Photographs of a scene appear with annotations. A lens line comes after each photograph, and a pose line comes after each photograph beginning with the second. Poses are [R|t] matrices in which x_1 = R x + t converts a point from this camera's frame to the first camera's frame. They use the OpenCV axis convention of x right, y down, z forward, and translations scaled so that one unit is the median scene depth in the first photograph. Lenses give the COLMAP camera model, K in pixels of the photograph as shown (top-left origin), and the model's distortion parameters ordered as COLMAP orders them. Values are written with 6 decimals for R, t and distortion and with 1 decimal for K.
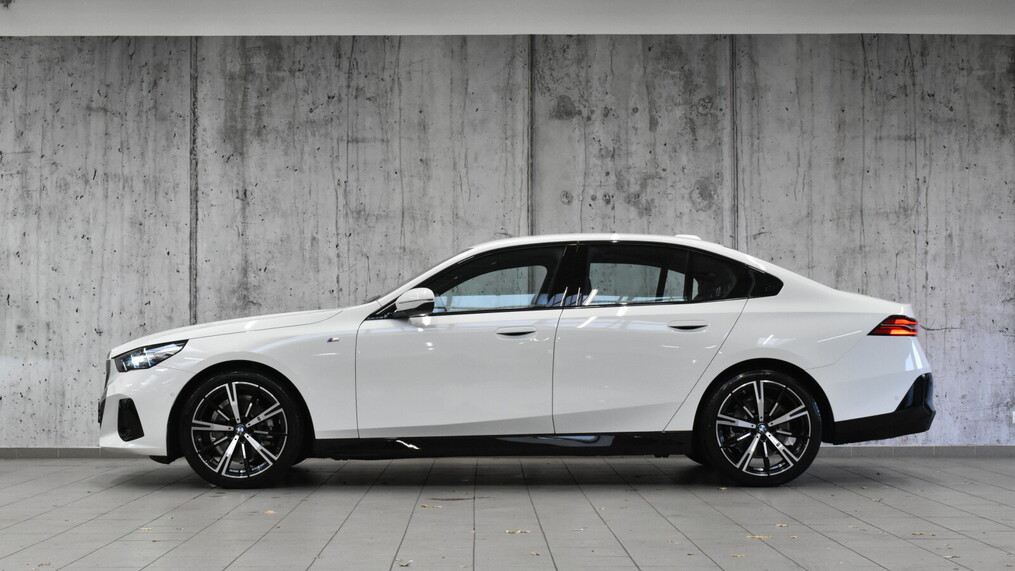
lens RADIAL K [[1783.5, 0, 506.3], [0, 1783.5, 283.3], [0, 0, 1]] dist [-0.004979, 0.000000]
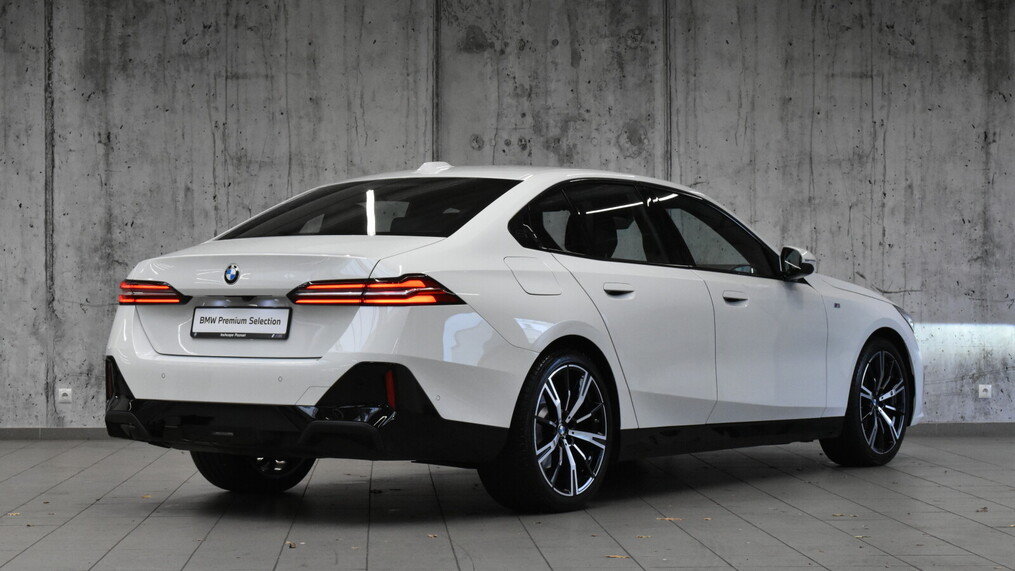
lens RADIAL K [[2242.8, 0, 508.3], [0, 2242.8, 287.0], [0, 0, 1]] dist [0.004577, 0.000000]
pose [[0.999171, -0.000254, 0.040697, 0.004303], [-0.000934, 0.999574, 0.029155, -0.009166], [-0.040687, -0.029169, 0.998746, -0.106747]]
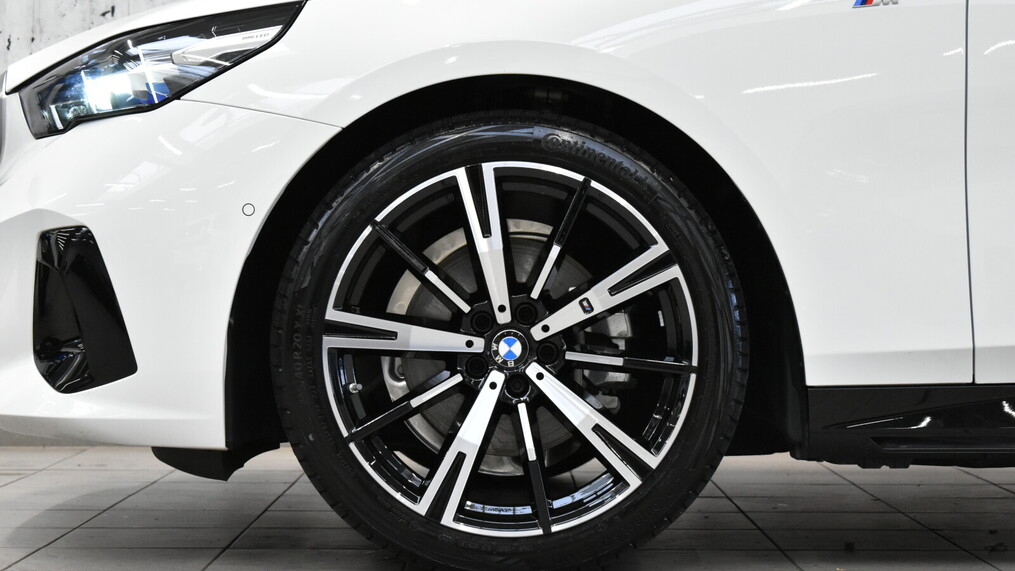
lens RADIAL K [[2407.4, 0, 508.1], [0, 2407.4, 286.1], [0, 0, 1]] dist [0.000954, 0.000000]
pose [[0.999931, 0.004147, -0.010982, -0.099687], [-0.003715, 0.999230, 0.039050, 0.040712], [0.011135, -0.039006, 0.999177, 0.447144]]
